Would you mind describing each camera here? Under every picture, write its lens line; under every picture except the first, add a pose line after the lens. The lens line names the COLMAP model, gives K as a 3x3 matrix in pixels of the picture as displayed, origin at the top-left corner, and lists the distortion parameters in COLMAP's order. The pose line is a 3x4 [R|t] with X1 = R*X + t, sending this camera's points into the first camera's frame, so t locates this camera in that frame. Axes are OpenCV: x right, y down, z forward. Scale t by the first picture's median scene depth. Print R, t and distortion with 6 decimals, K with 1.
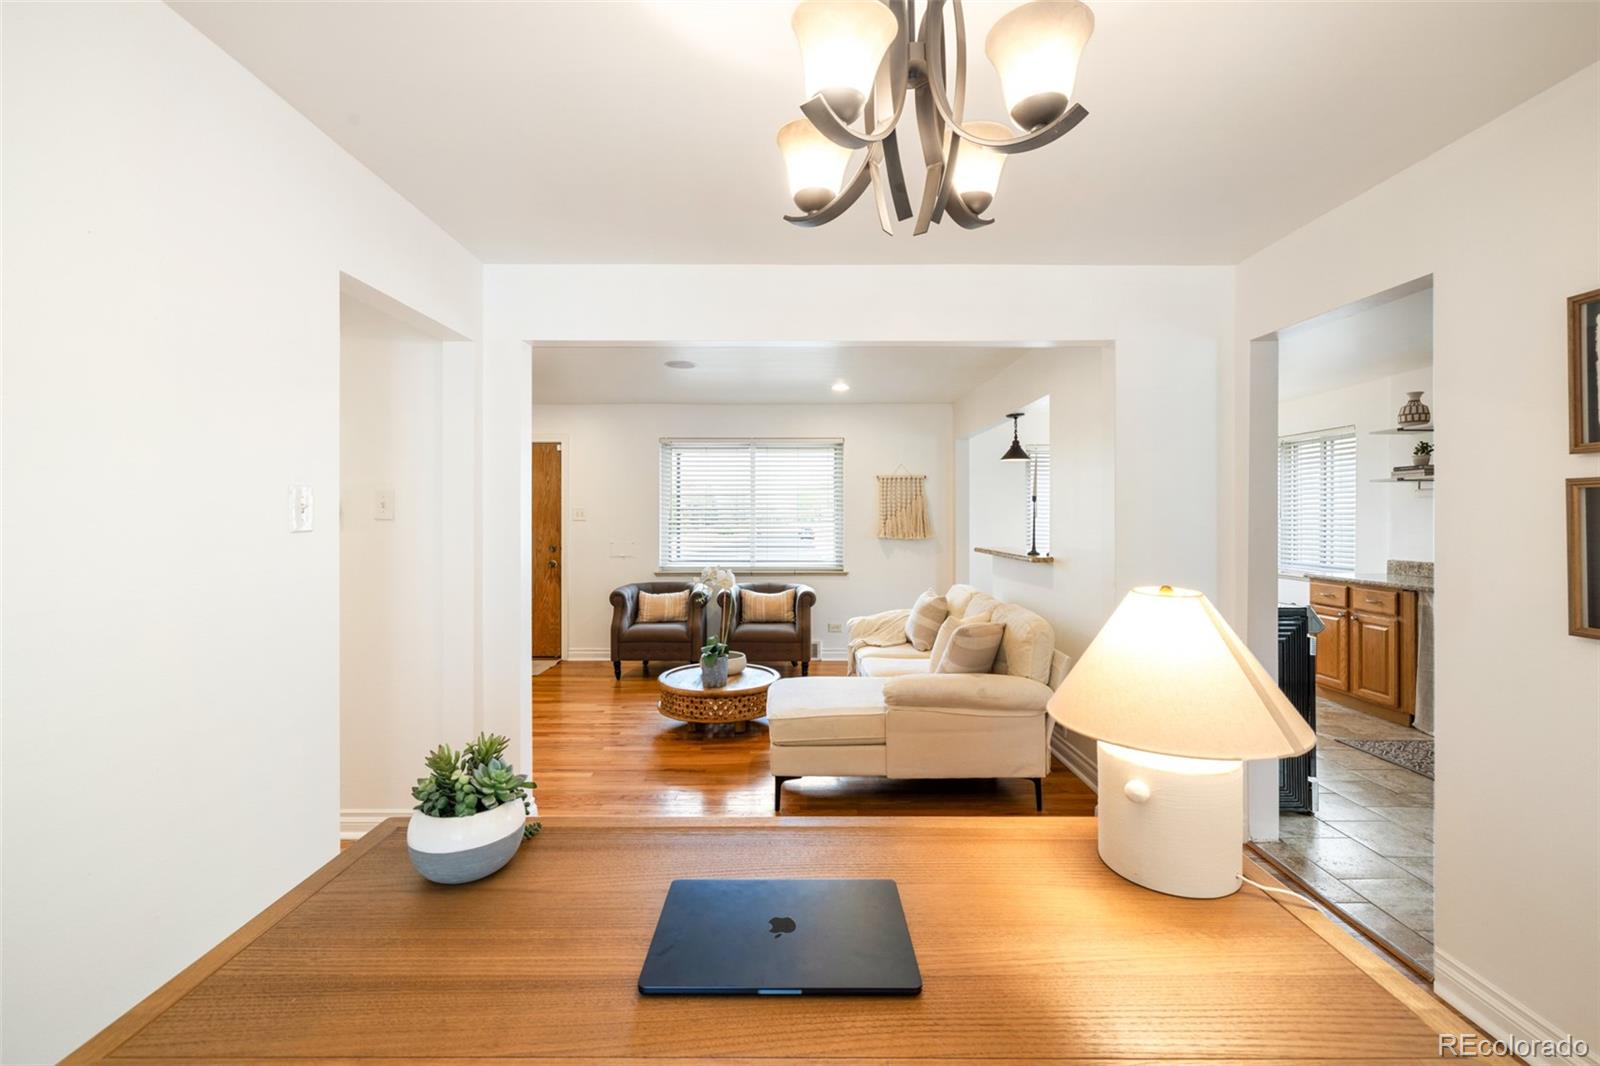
lens RADIAL K [[677.3, 0, 800.2], [0, 677.3, 520.3], [0, 0, 1]] dist [0.000094, 0.000002]
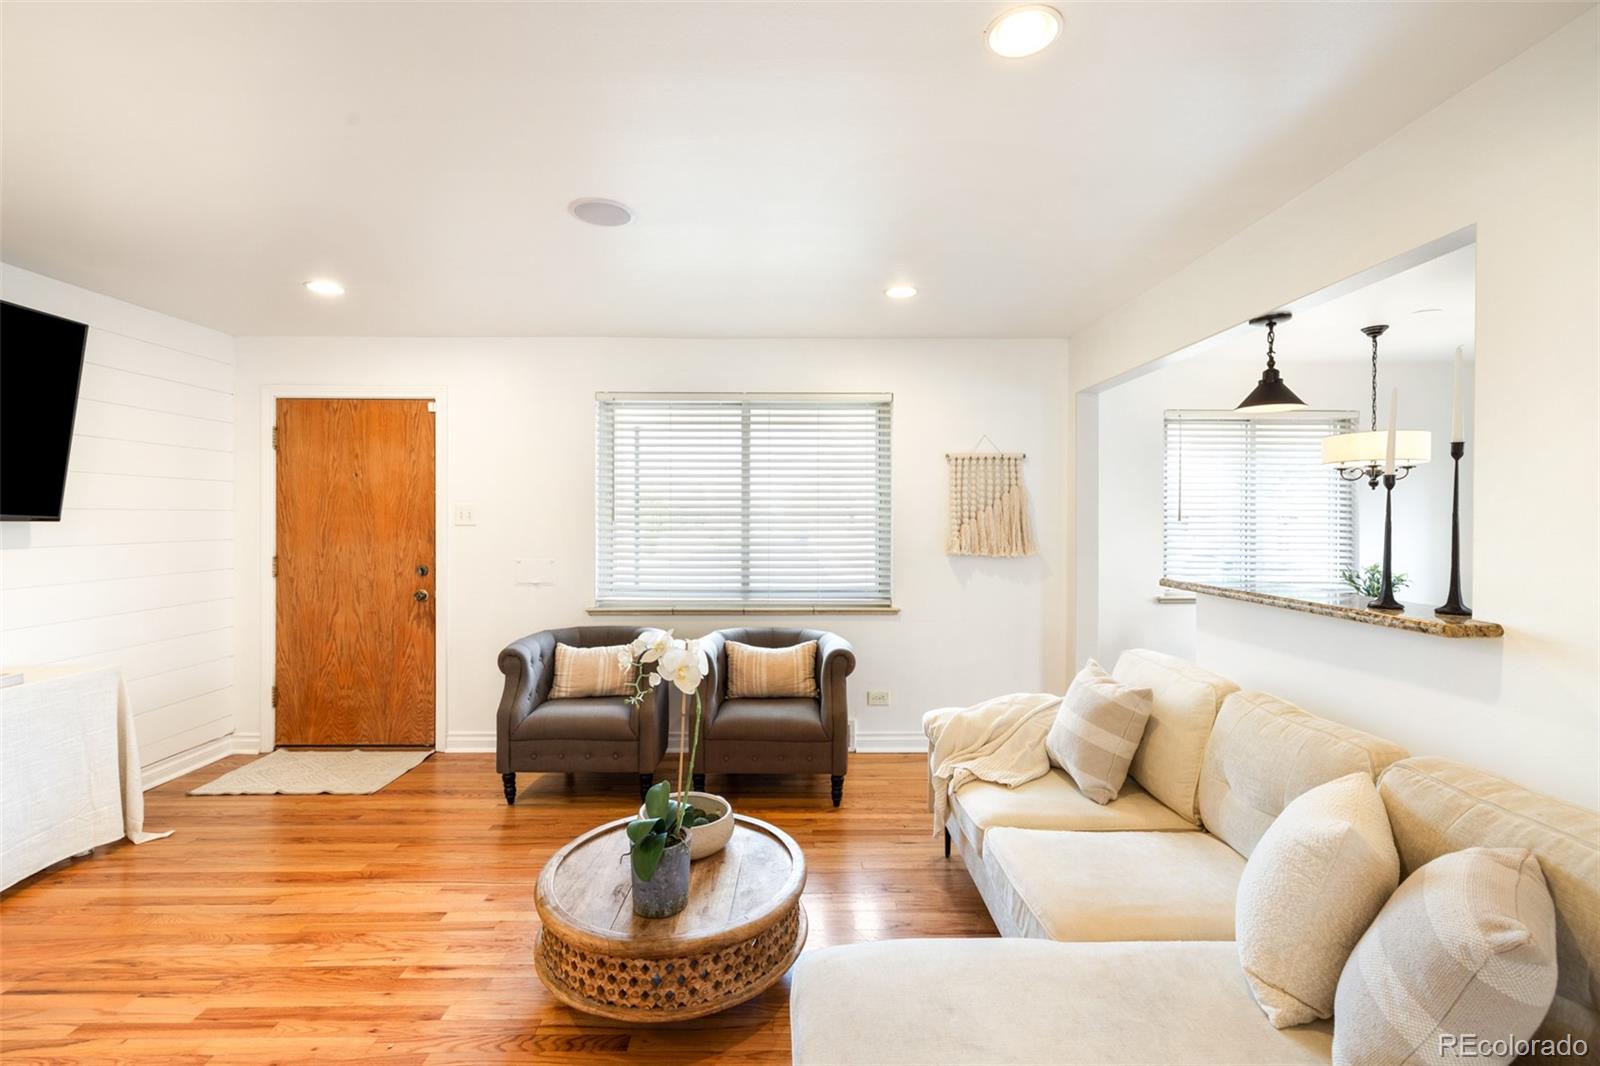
lens RADIAL K [[696.6, 0, 796.7], [0, 696.6, 523.9], [0, 0, 1]] dist [-0.000073, -0.000007]
pose [[0.999987, 0.001624, 0.004918, -0.029395], [-0.001636, 0.999996, 0.002287, -0.003239], [-0.004914, -0.002295, 0.999985, 0.398502]]
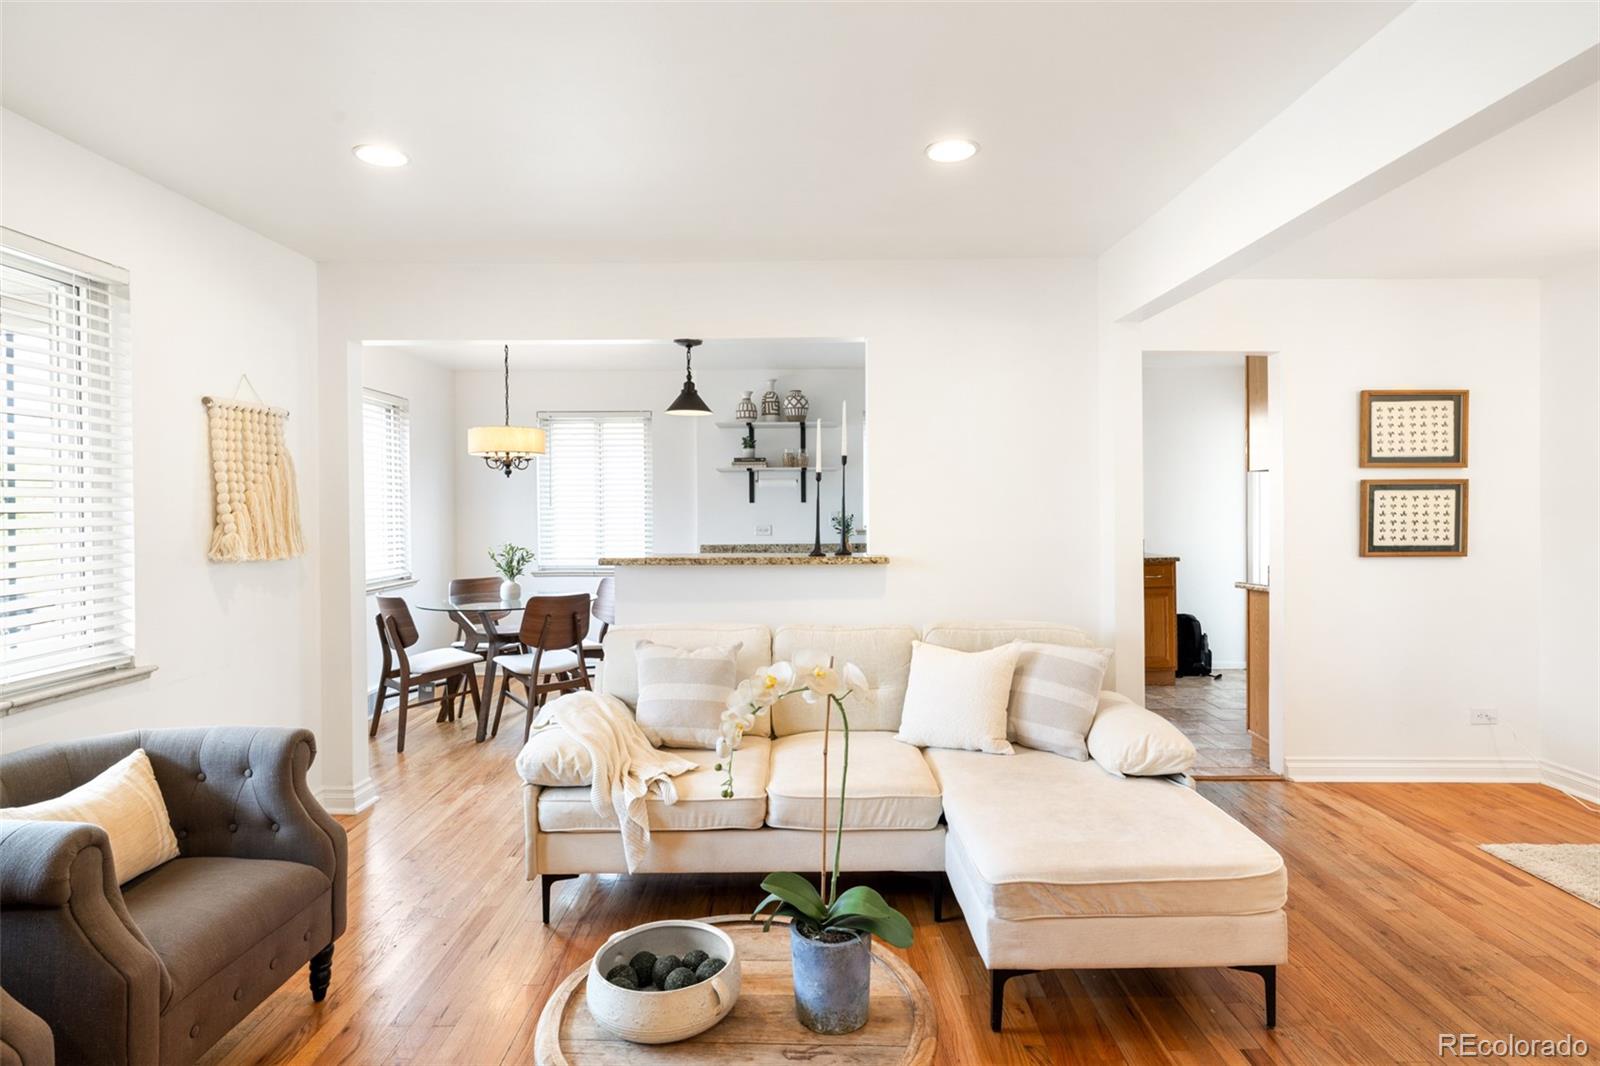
lens RADIAL K [[860.0, 0, 797.7], [0, 860.0, 535.0], [0, 0, 1]] dist [-0.002775, 0.000383]
pose [[0.003778, -0.034742, 0.999389, -0.399496], [0.012432, 0.999321, 0.034693, -0.001877], [-0.999916, 0.012294, 0.004208, 0.737438]]
